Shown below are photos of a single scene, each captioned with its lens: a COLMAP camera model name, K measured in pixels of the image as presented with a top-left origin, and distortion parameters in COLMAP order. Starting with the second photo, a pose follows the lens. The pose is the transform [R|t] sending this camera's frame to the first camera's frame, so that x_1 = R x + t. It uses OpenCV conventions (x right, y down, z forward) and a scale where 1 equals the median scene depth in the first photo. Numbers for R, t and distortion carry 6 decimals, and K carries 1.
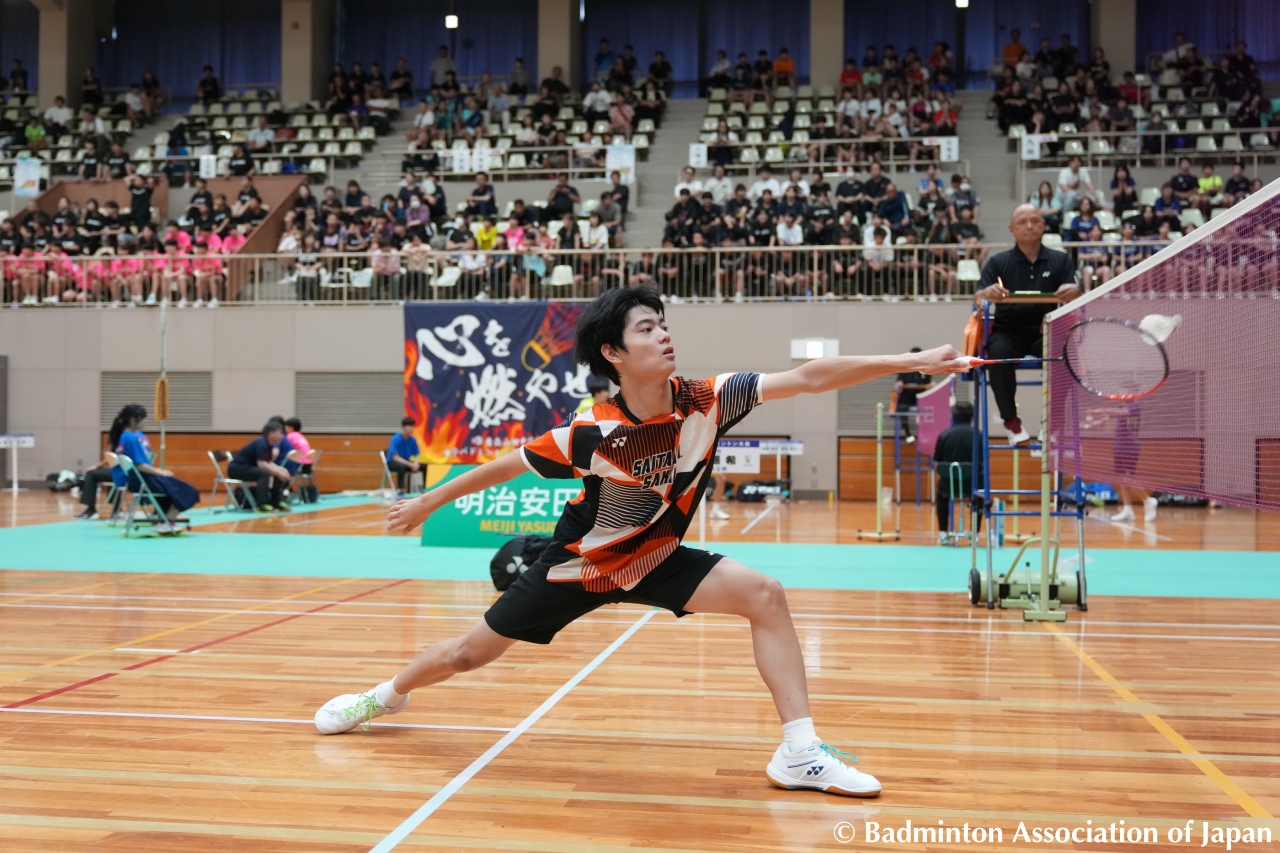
lens RADIAL K [[1319.0, 0, 643.8], [0, 1319.0, 417.3], [0, 0, 1]] dist [-0.102675, 0.000000]
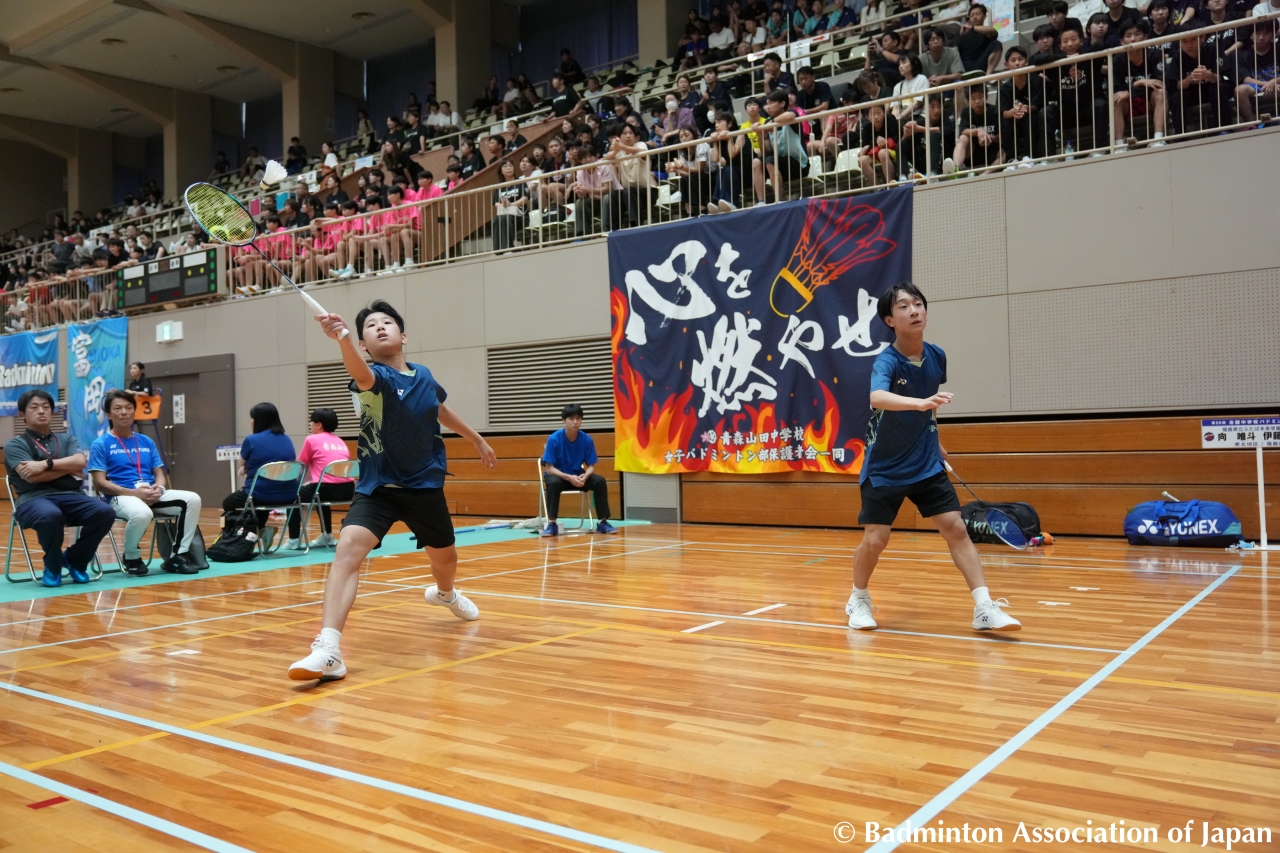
lens RADIAL K [[1095.8, 0, 626.7], [0, 1095.8, 404.7], [0, 0, 1]] dist [0.010497, 0.014901]
pose [[0.896497, -0.041560, -0.441097, 0.068734], [0.035604, 0.999129, -0.021775, 0.012332], [0.441617, 0.003817, 0.897195, 0.515572]]
